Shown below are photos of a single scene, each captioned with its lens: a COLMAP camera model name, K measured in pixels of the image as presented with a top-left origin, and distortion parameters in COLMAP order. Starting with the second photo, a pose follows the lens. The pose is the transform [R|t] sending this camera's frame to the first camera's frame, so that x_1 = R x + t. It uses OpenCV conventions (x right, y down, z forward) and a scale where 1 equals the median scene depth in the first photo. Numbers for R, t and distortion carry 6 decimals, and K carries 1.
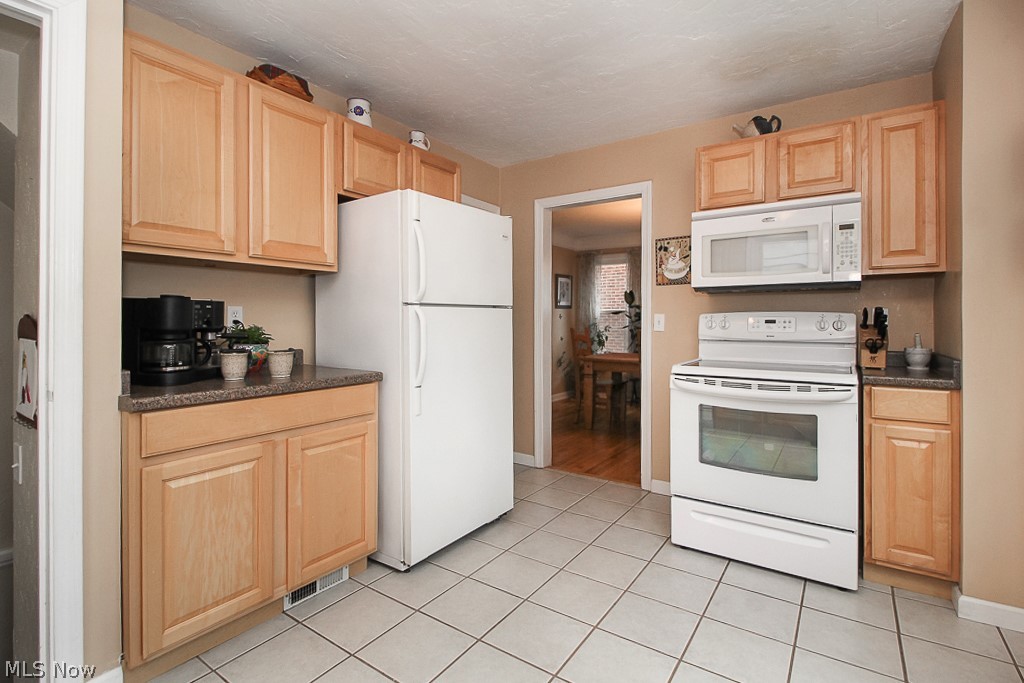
lens RADIAL K [[484.5, 0, 503.5], [0, 484.5, 319.1], [0, 0, 1]] dist [0.000984, -0.008413]
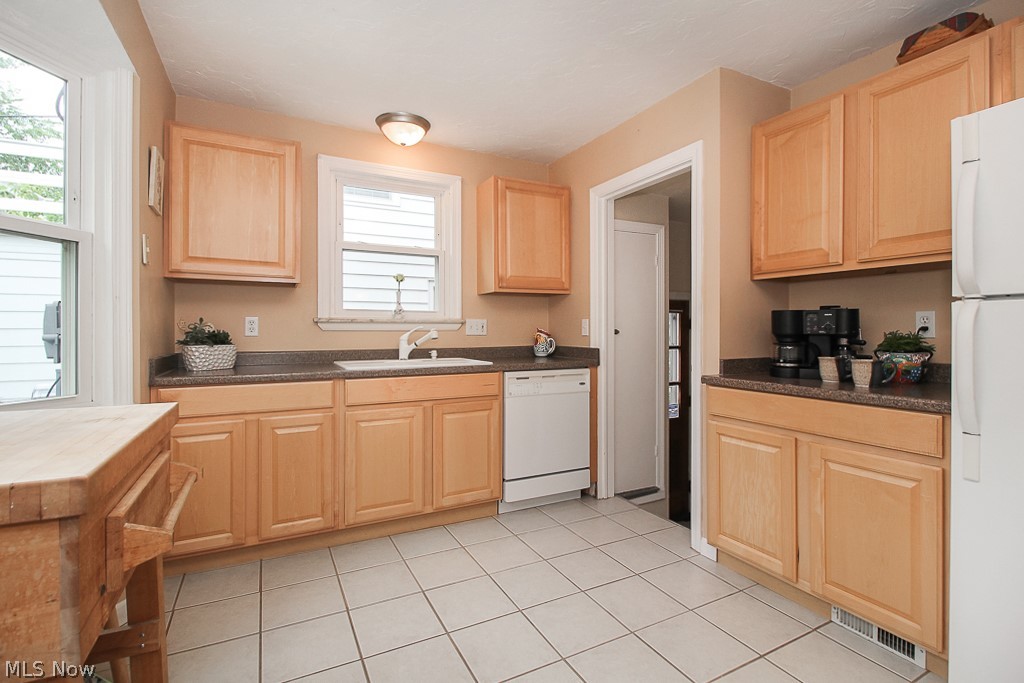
lens RADIAL K [[483.2, 0, 509.3], [0, 483.2, 325.6], [0, 0, 1]] dist [0.001221, -0.000292]
pose [[-0.460011, -0.005499, -0.887896, 0.791283], [0.002944, 0.999966, -0.007719, 0.006607], [0.887908, -0.006165, -0.459979, 0.944701]]
